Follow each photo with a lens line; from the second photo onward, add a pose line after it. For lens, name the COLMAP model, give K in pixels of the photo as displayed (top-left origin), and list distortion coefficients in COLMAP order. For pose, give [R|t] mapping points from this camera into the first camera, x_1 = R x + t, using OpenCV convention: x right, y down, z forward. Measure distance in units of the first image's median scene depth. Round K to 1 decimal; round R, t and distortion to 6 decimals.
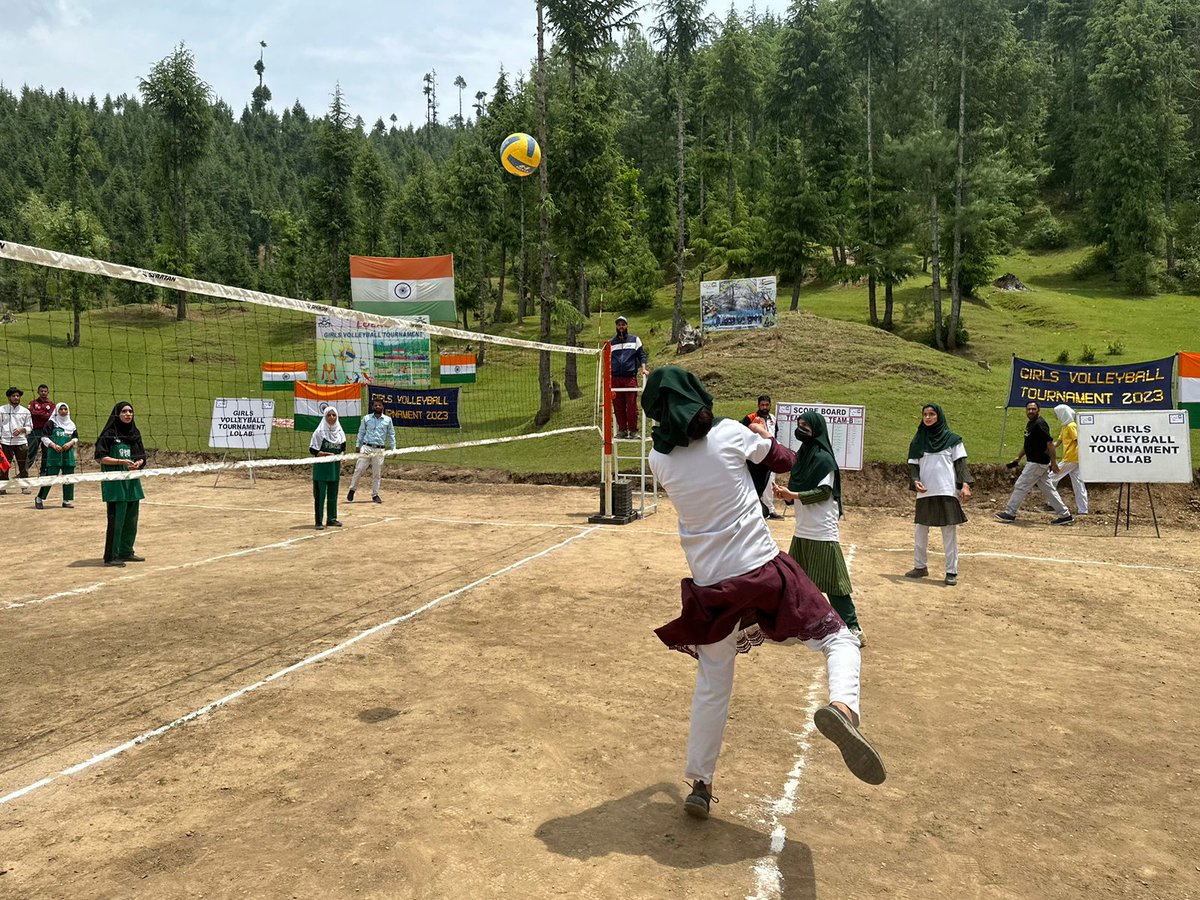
lens RADIAL K [[889.1, 0, 600.6], [0, 889.1, 453.6], [0, 0, 1]] dist [0.046526, -0.058589]
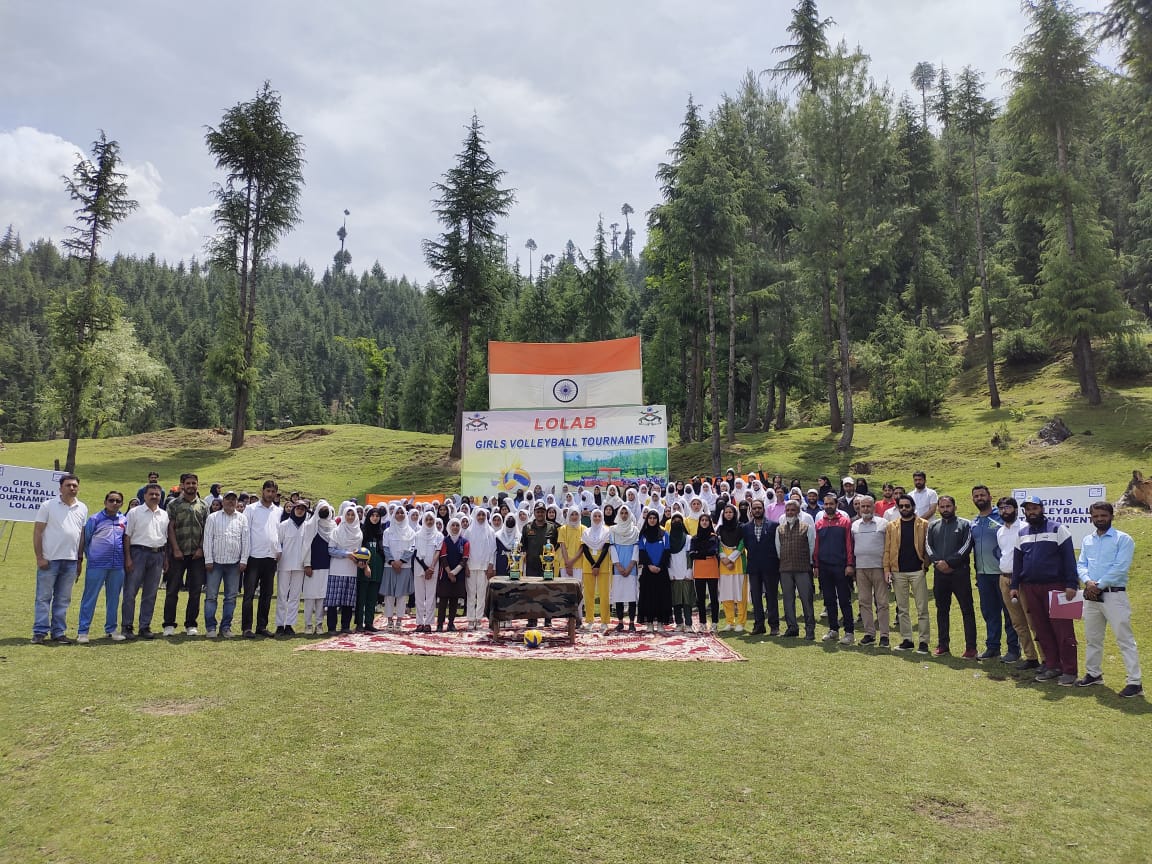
lens RADIAL K [[853.5, 0, 575.1], [0, 853.5, 420.5], [0, 0, 1]] dist [0.046526, -0.058589]
pose [[0.997182, -0.018561, -0.072691, -0.050569], [0.002524, 0.976663, -0.214762, -0.008258], [0.074981, 0.213973, 0.973958, 0.117903]]
